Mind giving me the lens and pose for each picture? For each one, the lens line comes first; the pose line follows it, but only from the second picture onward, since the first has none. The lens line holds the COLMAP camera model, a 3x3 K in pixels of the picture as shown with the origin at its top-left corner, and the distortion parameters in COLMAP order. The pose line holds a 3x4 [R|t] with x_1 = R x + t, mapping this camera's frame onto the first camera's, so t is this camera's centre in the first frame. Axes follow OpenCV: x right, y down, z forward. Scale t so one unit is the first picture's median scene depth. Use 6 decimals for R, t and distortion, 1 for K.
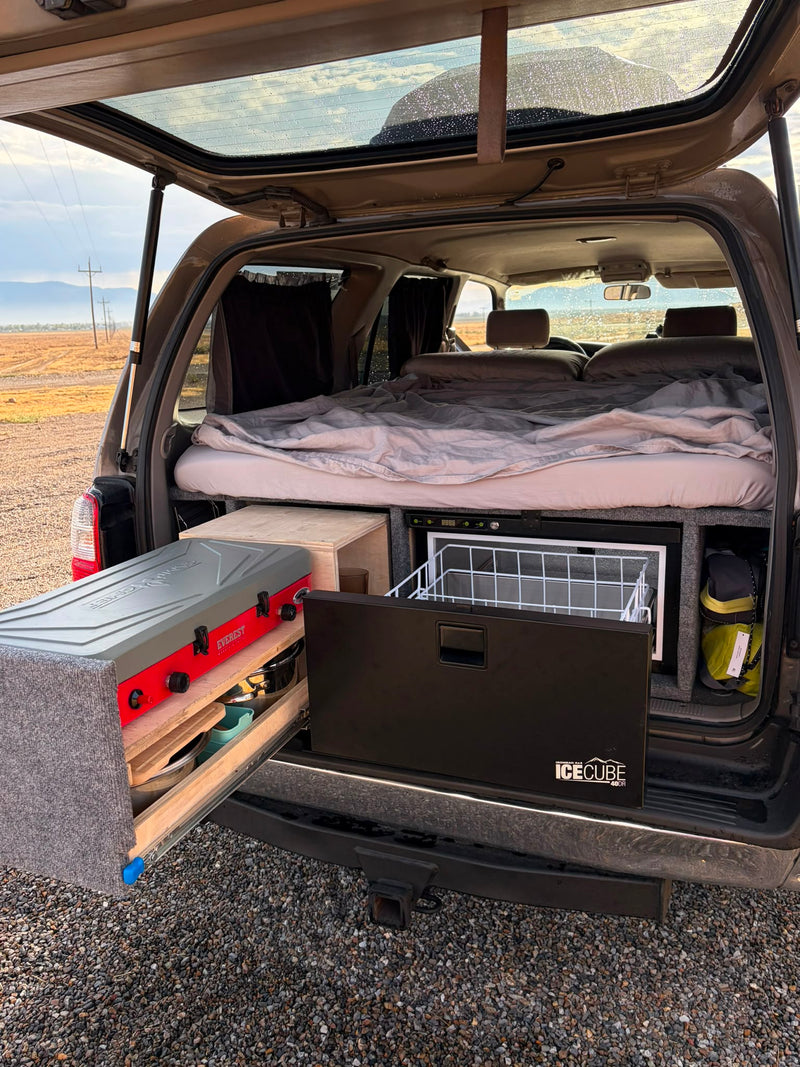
lens RADIAL K [[837.9, 0, 400.0], [0, 837.9, 533.5], [0, 0, 1]] dist [0.023783, -0.001883]
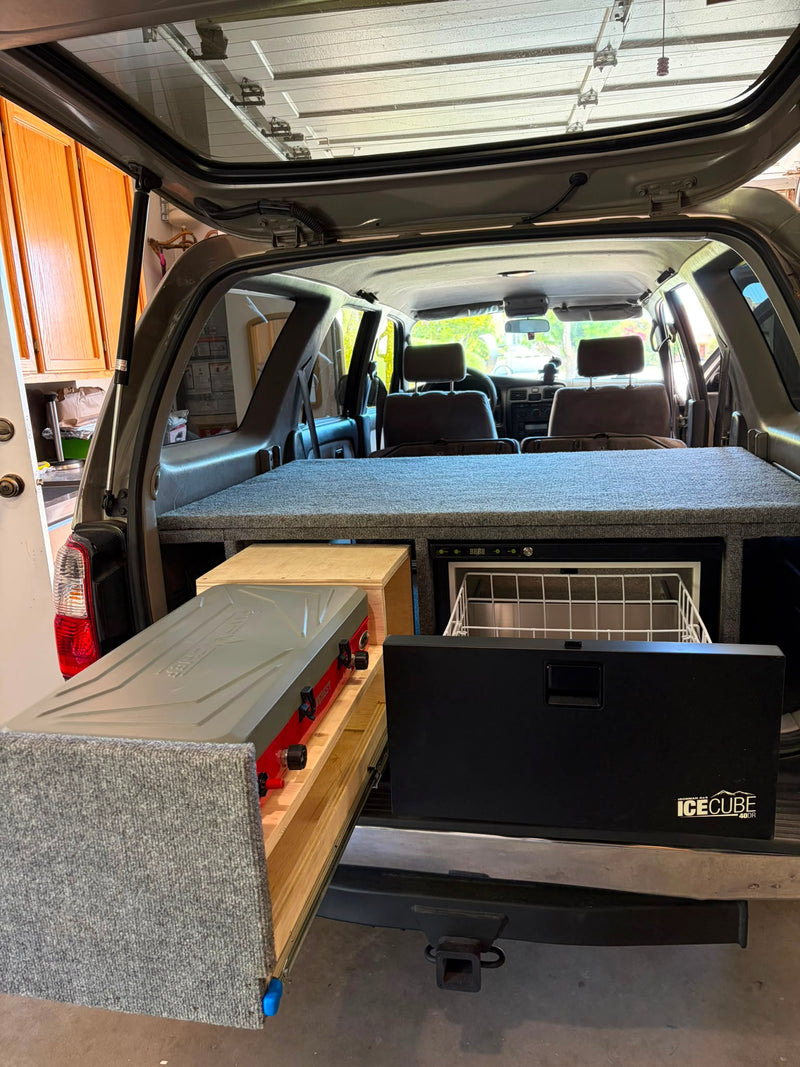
lens RADIAL K [[788.3, 0, 400.0], [0, 788.3, 542.0], [0, 0, 1]] dist [0.026645, -0.001610]
pose [[0.983572, -0.056090, 0.171582, -0.196643], [0.060244, 0.998001, -0.019098, -0.012410], [-0.170168, 0.029121, 0.984985, 0.132090]]
